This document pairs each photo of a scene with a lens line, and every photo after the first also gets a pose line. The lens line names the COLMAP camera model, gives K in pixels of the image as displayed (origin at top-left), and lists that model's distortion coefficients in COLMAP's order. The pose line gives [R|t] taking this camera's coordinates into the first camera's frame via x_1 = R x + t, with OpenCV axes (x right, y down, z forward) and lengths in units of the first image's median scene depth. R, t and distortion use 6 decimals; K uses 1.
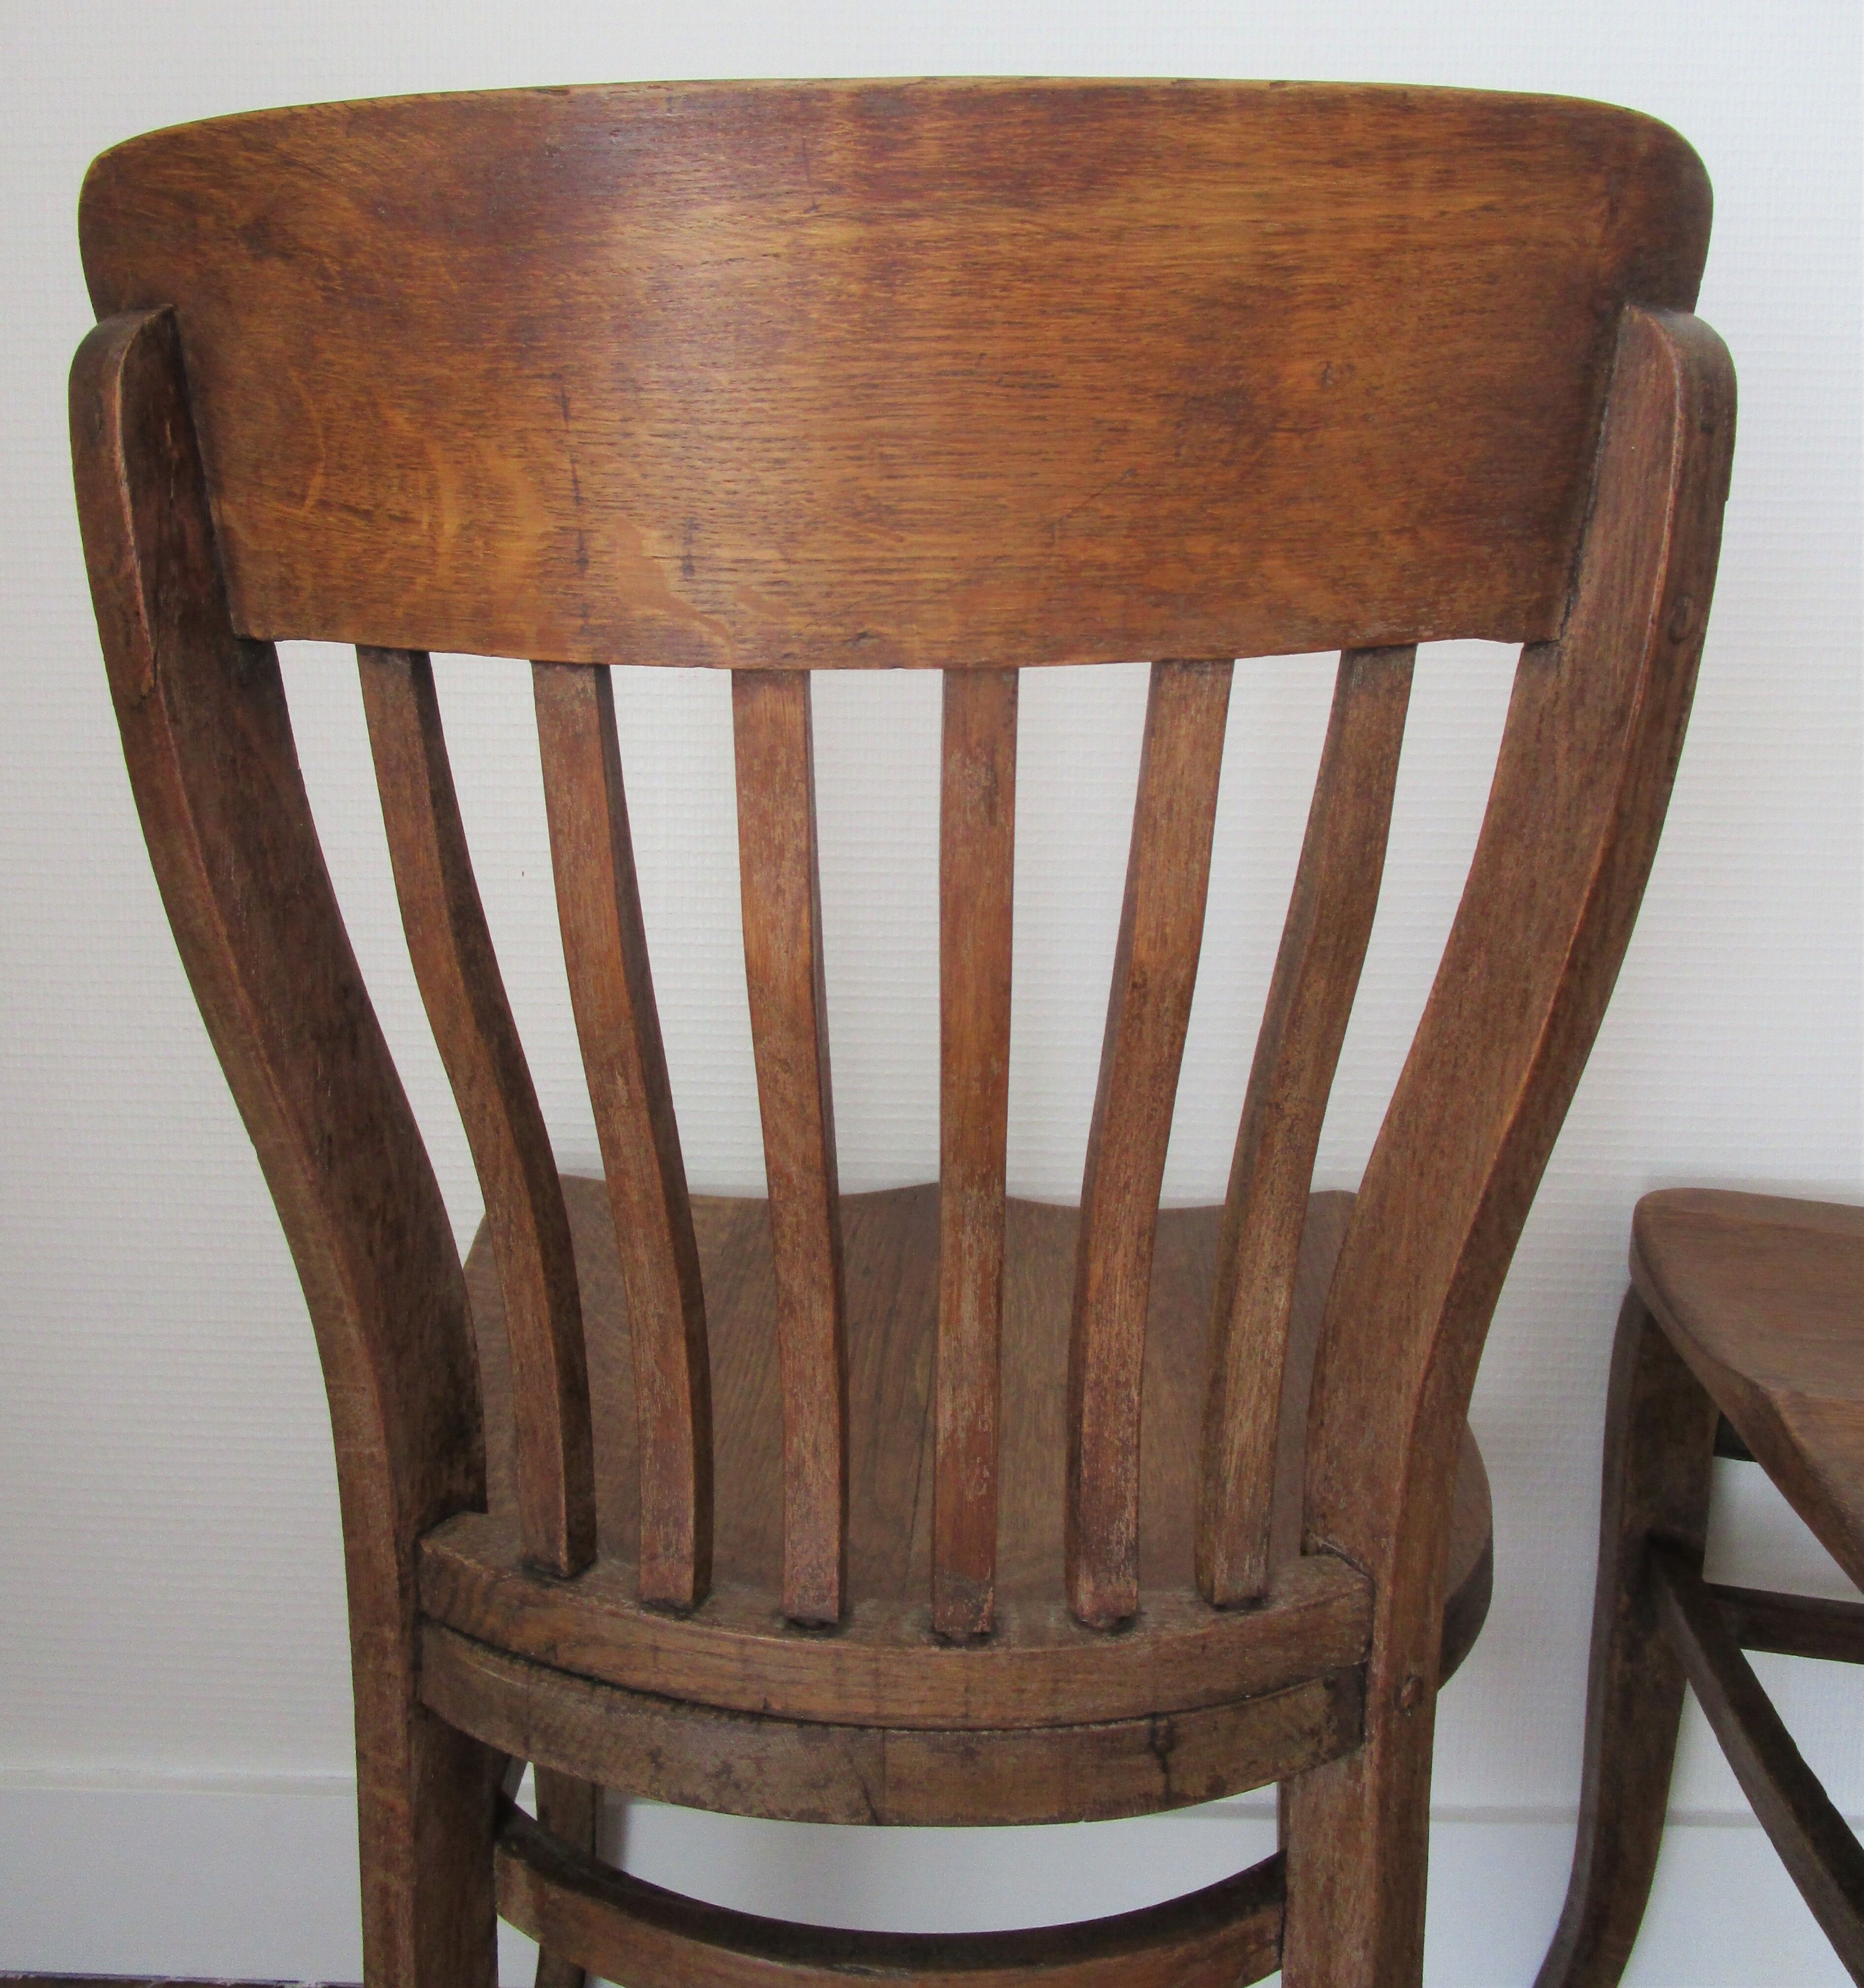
lens RADIAL K [[1781.2, 0, 944.9], [0, 1781.2, 860.2], [0, 0, 1]] dist [-0.019327, 0.002562]
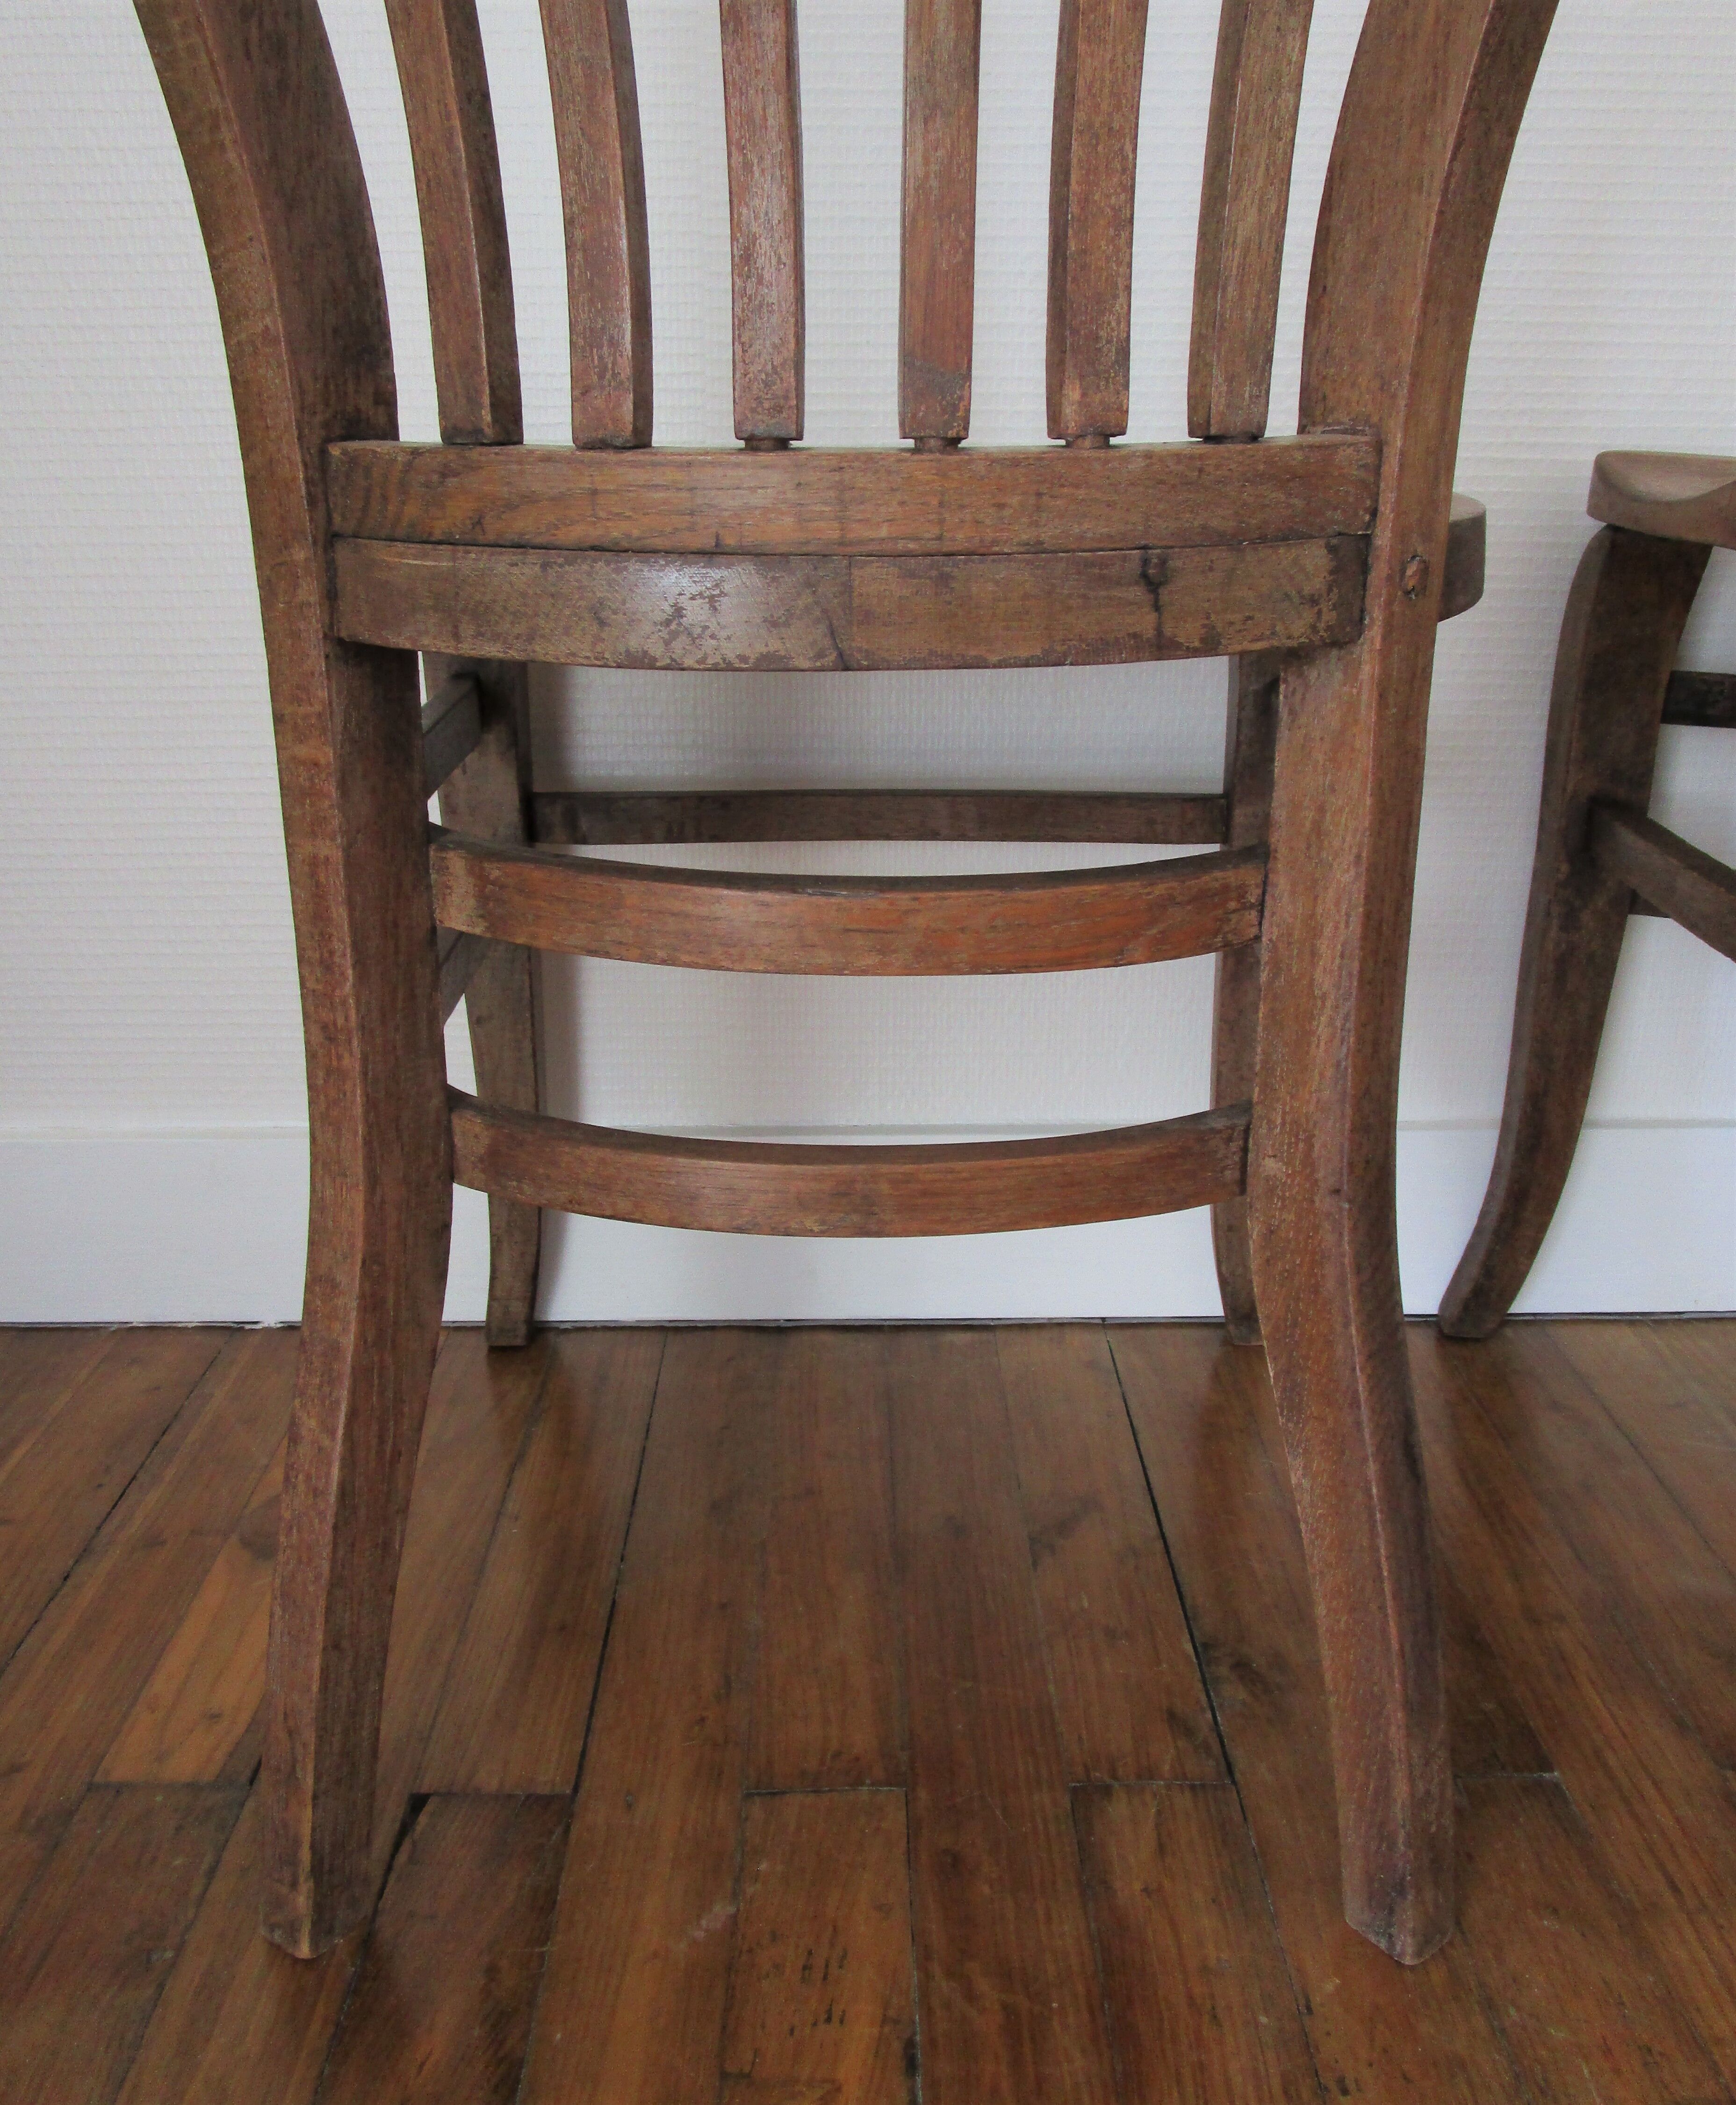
lens RADIAL K [[1699.6, 0, 869.8], [0, 1699.6, 1015.8], [0, 0, 1]] dist [-0.031284, 0.020515]
pose [[0.999634, -0.018560, 0.019705, -0.045628], [0.014778, 0.984067, 0.177182, 0.567870], [-0.022679, -0.176826, 0.983981, 0.104079]]
